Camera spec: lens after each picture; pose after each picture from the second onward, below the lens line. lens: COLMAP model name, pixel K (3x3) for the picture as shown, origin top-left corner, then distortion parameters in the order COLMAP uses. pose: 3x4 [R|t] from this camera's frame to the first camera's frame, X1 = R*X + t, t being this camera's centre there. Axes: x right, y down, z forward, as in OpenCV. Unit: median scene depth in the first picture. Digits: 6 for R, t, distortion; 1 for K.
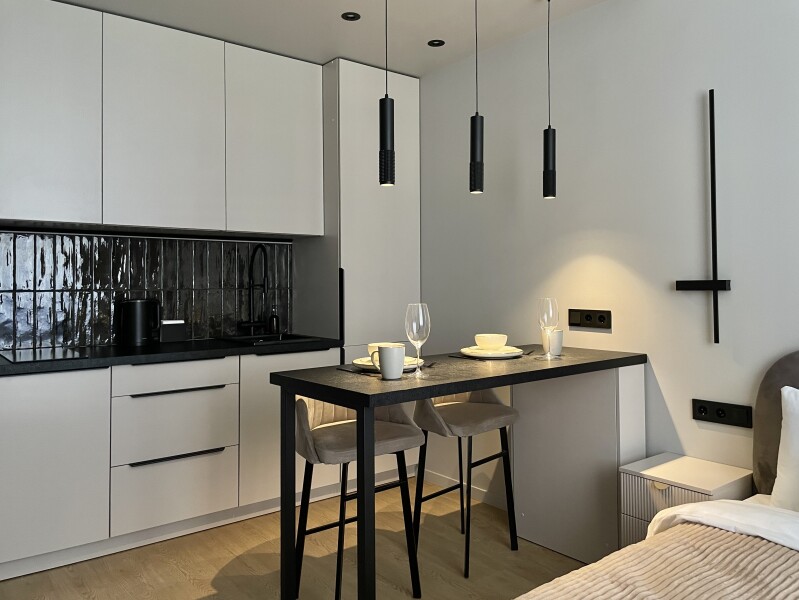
lens RADIAL K [[621.5, 0, 399.0], [0, 621.5, 259.4], [0, 0, 1]] dist [0.057088, -0.001378]
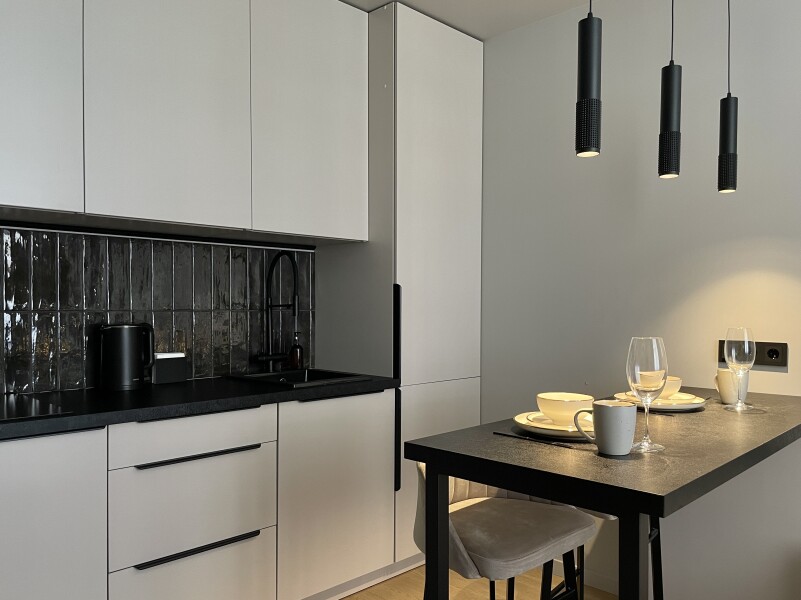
lens RADIAL K [[652.5, 0, 400.5], [0, 652.5, 300.0], [0, 0, 1]] dist [0.091089, 0.000677]
pose [[0.992093, 0.008826, 0.125194, -0.201230], [-0.012864, 0.999421, 0.031488, 0.008923], [-0.124844, -0.032850, 0.991632, 0.222364]]
